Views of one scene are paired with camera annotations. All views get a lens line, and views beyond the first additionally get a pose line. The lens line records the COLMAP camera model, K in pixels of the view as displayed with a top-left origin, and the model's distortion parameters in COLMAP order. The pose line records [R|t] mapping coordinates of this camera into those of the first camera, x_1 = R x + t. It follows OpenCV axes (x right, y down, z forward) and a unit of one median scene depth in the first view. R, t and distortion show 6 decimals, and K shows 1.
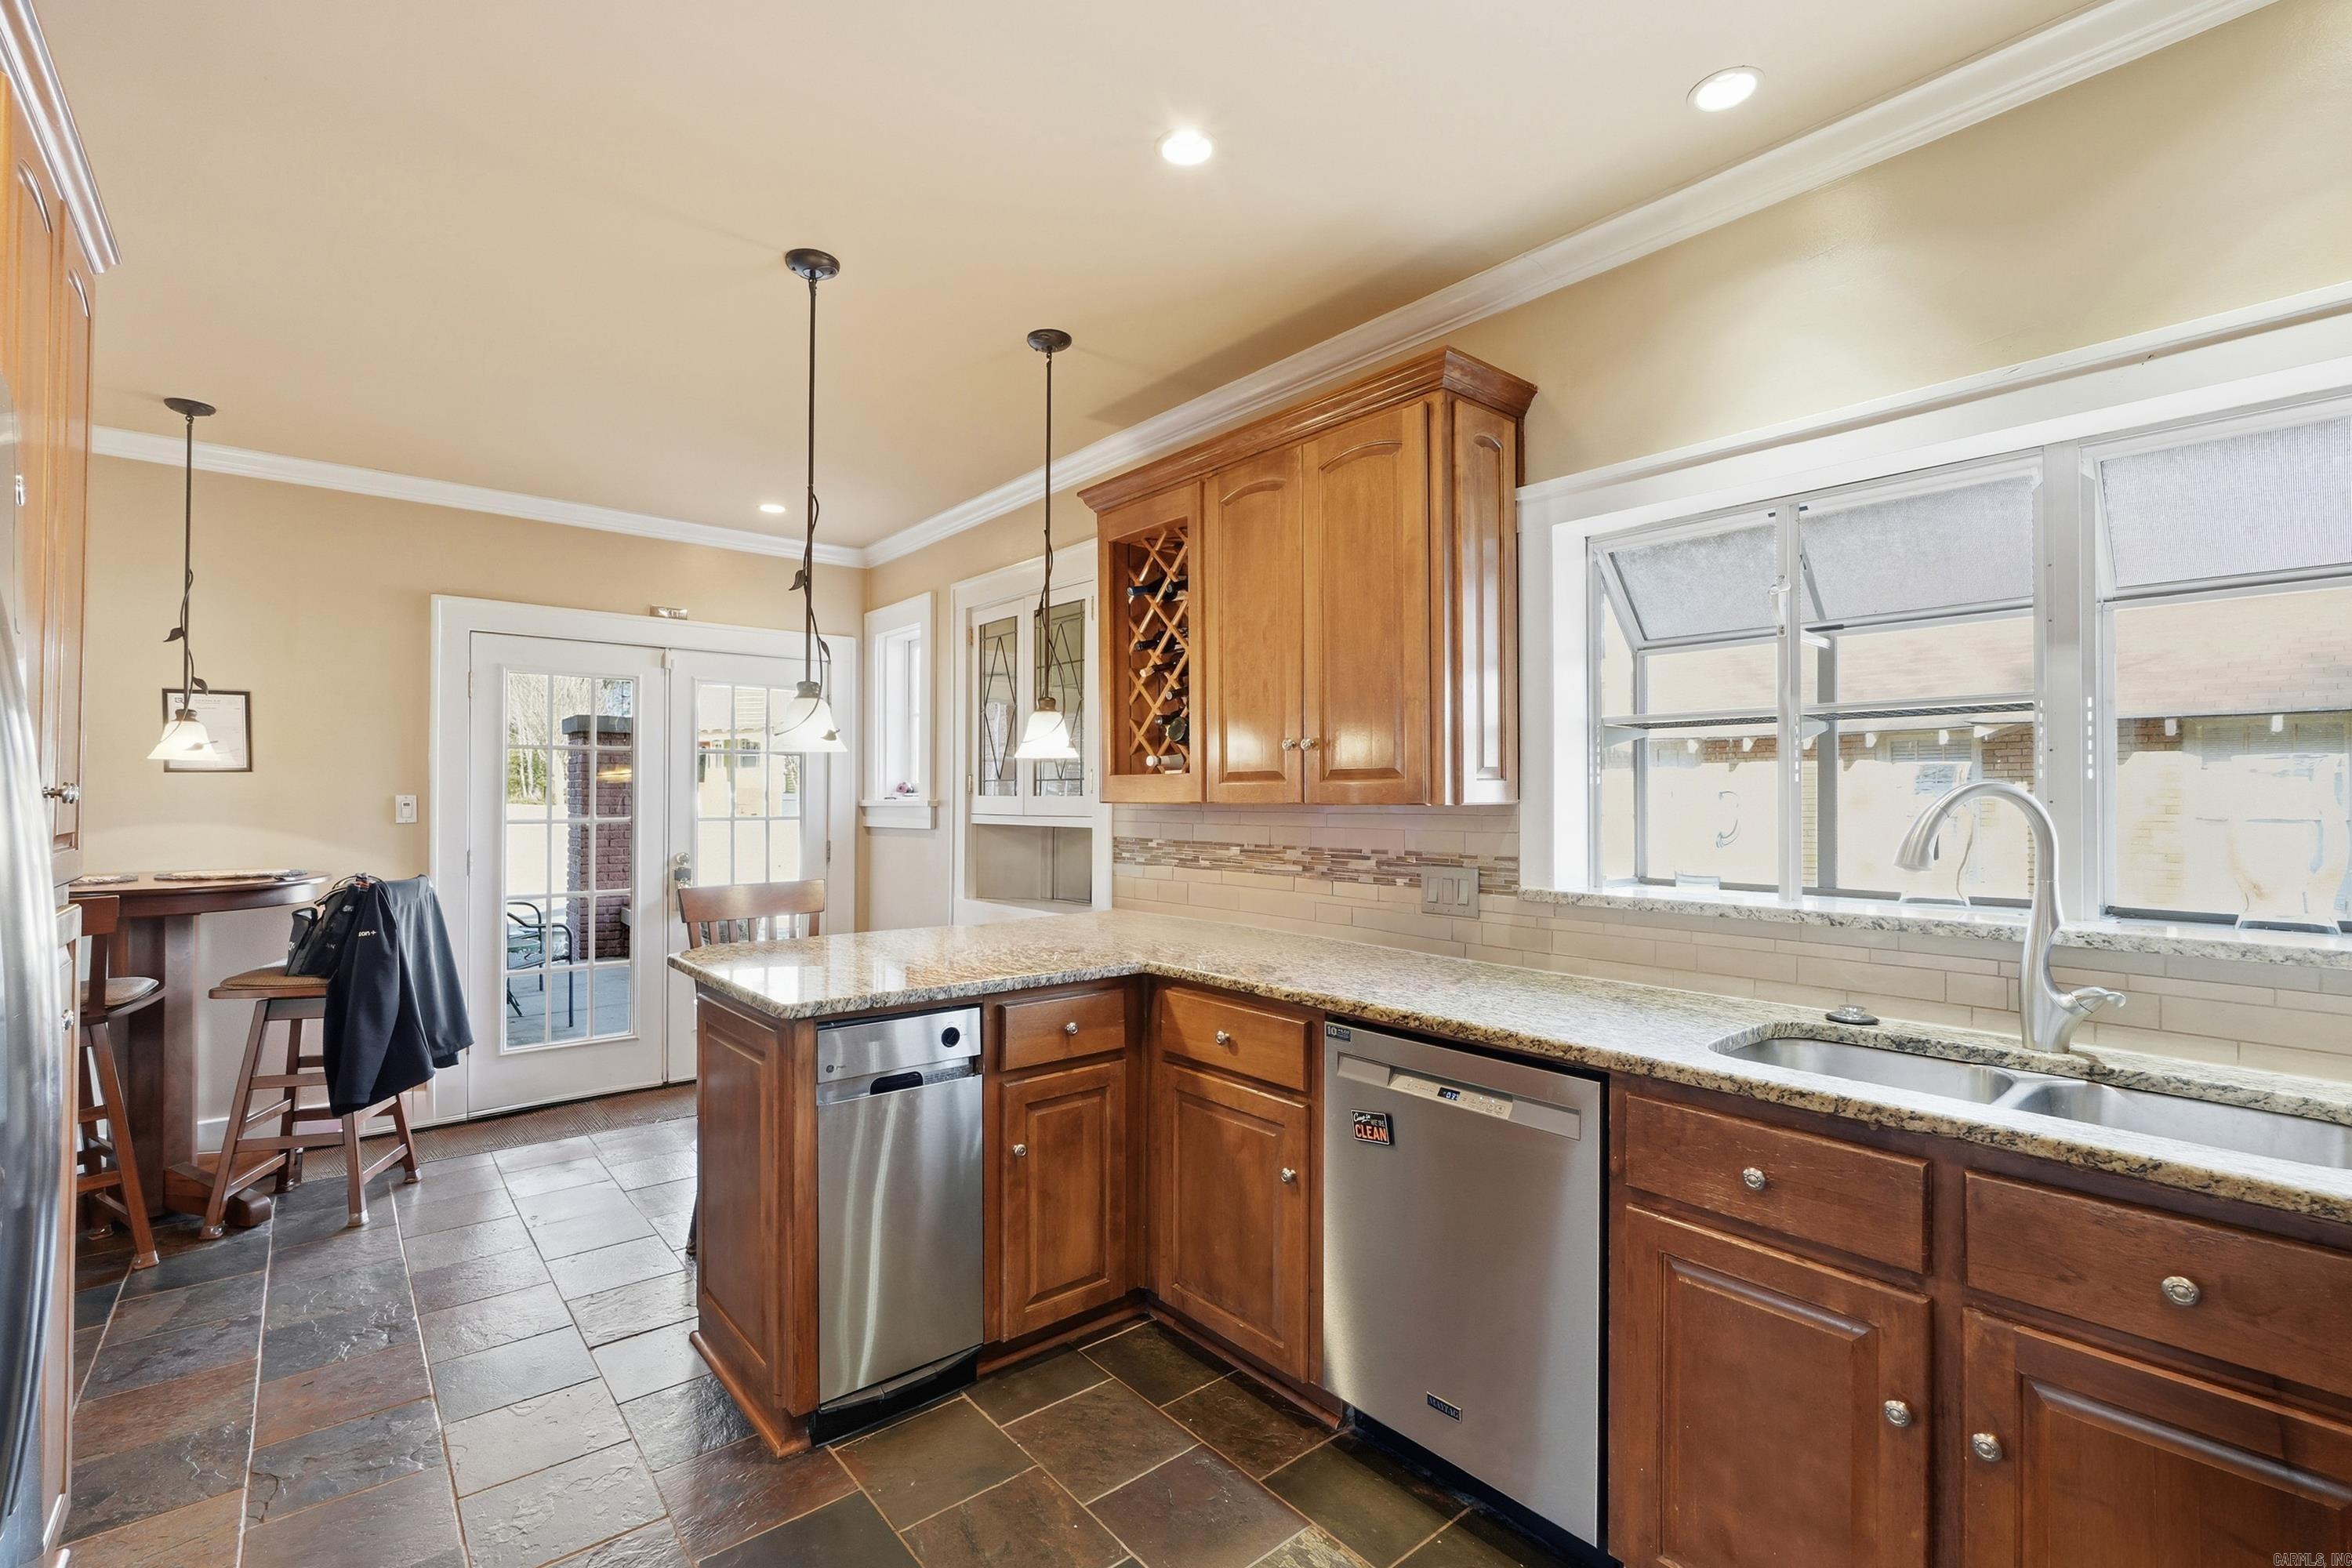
lens RADIAL K [[1033.8, 0, 1165.3], [0, 1033.8, 789.4], [0, 0, 1]] dist [-0.001750, 0.000129]
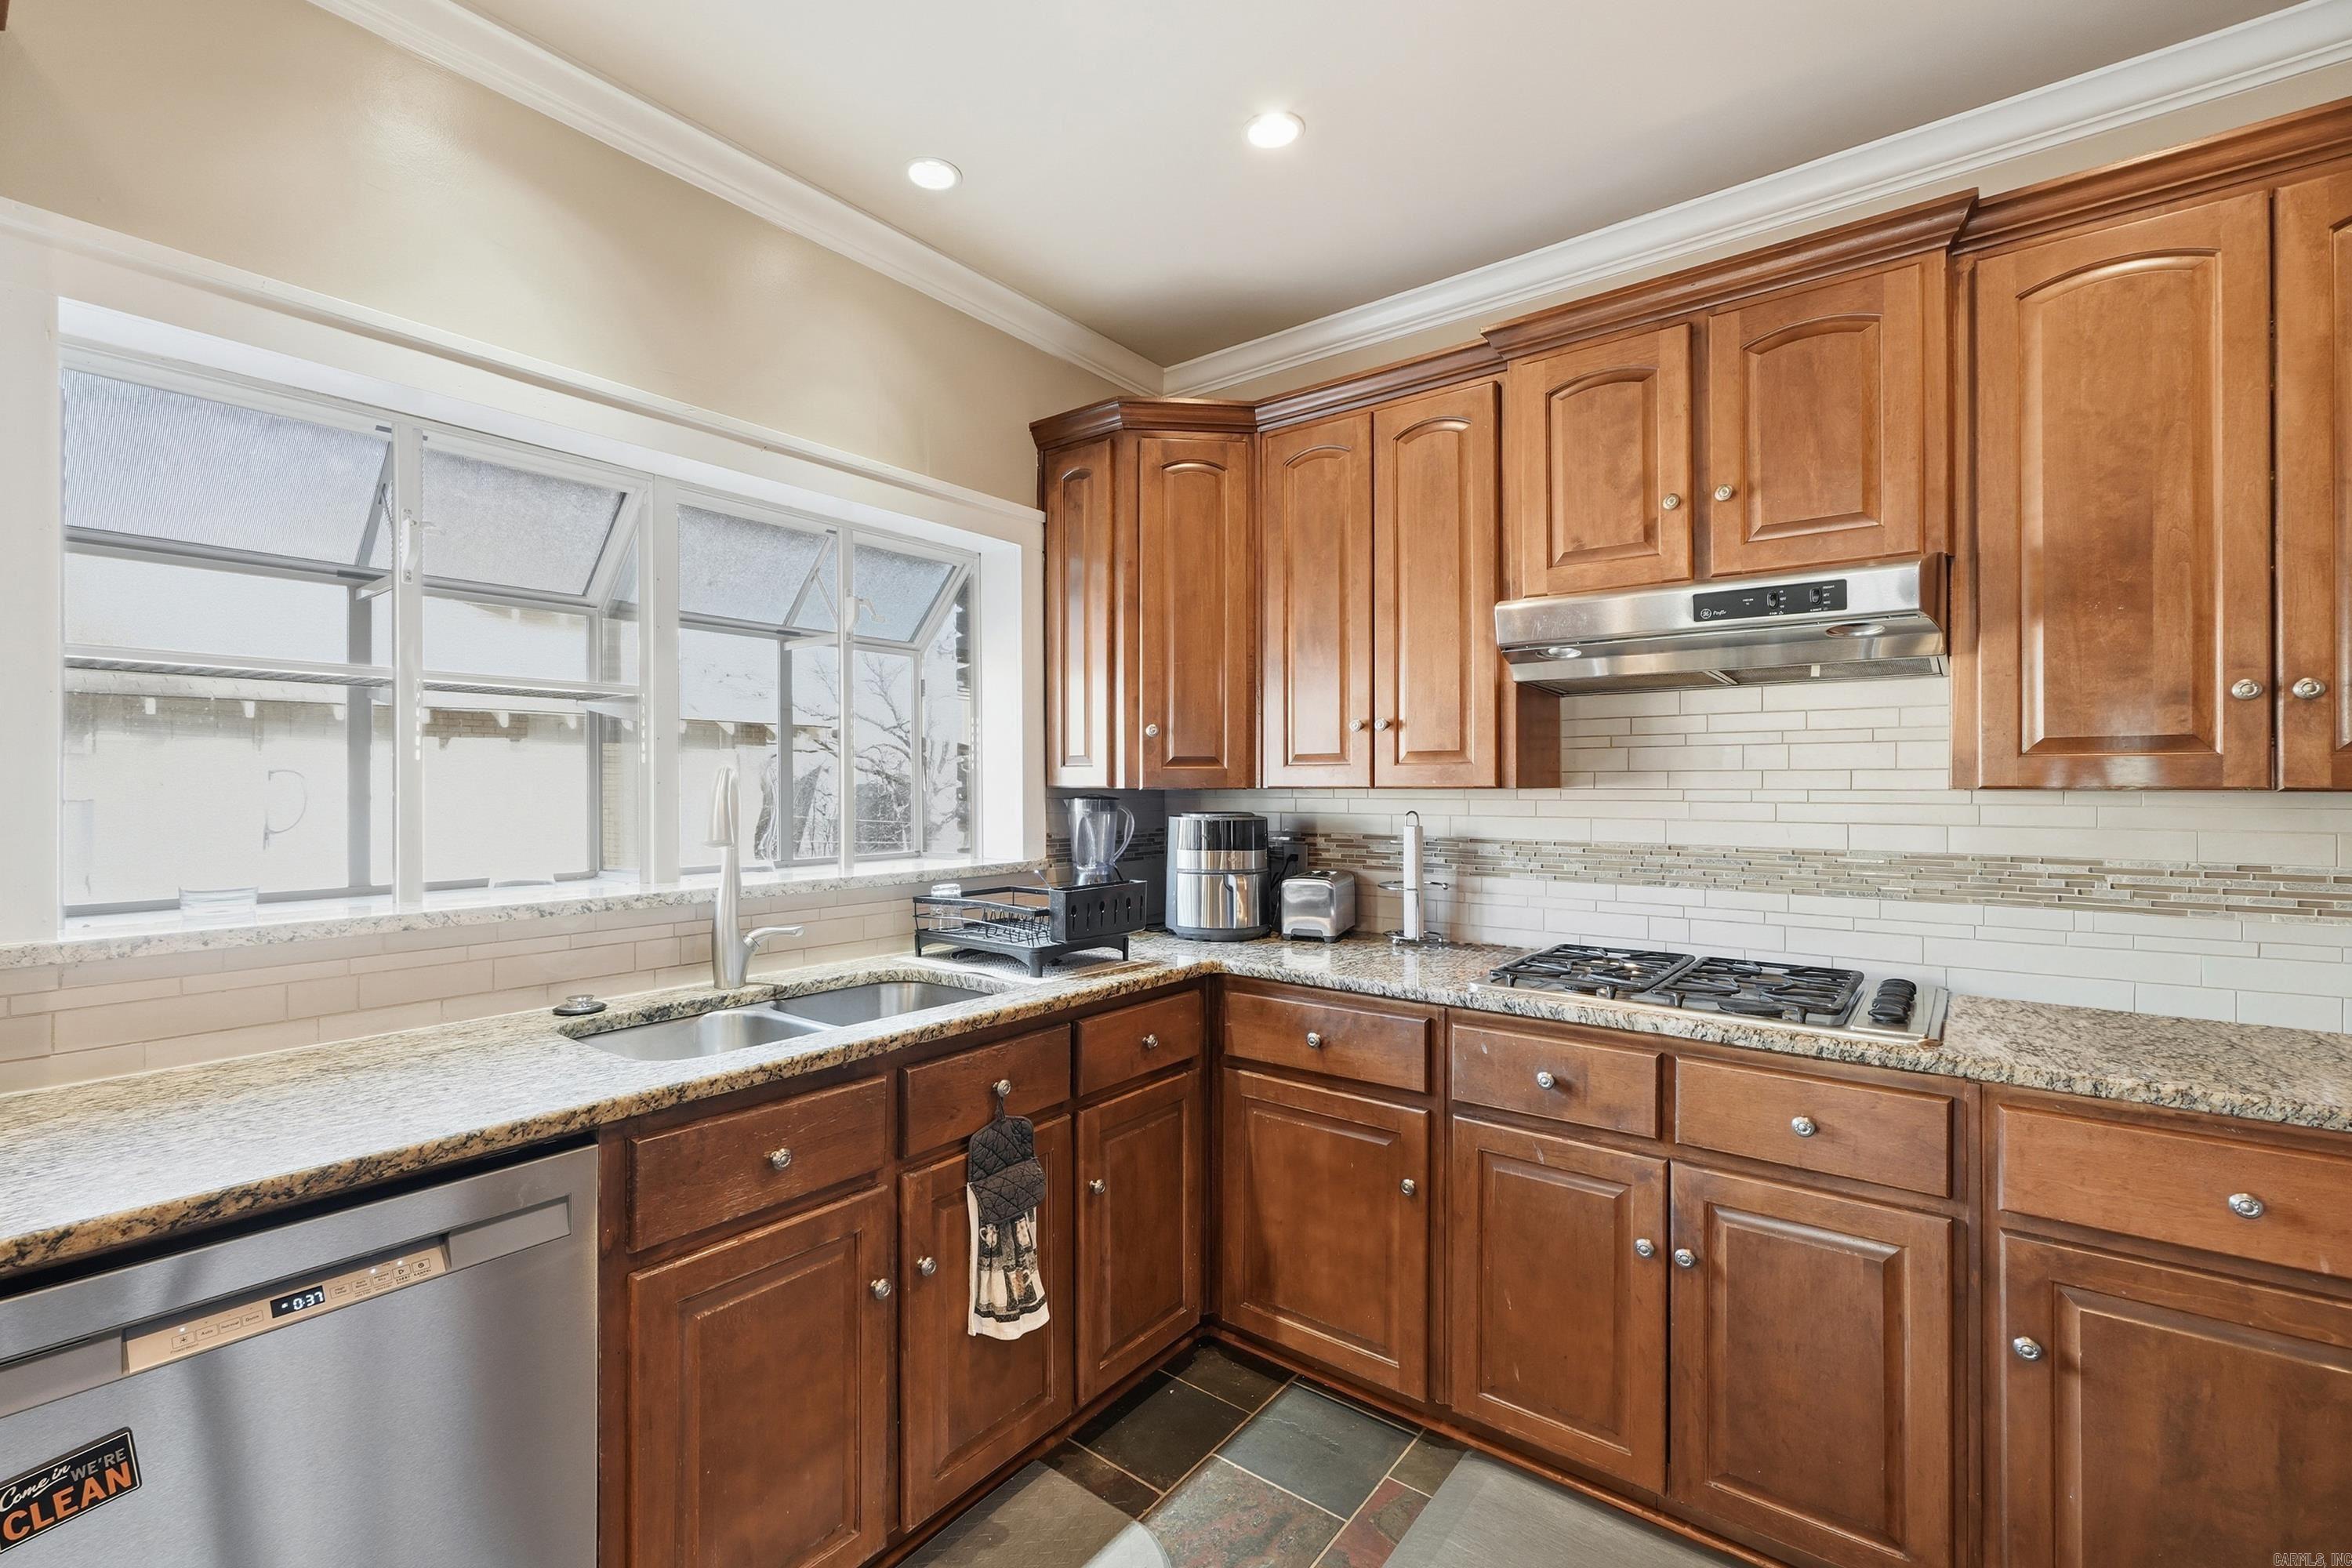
lens RADIAL K [[1033.8, 0, 1162.5], [0, 1033.8, 781.4], [0, 0, 1]] dist [-0.001750, 0.000129]
pose [[-0.209771, 0.000366, 0.977750, -0.425914], [-0.009031, 0.999957, -0.002311, 0.009149], [-0.977709, -0.009315, -0.209759, 0.751023]]
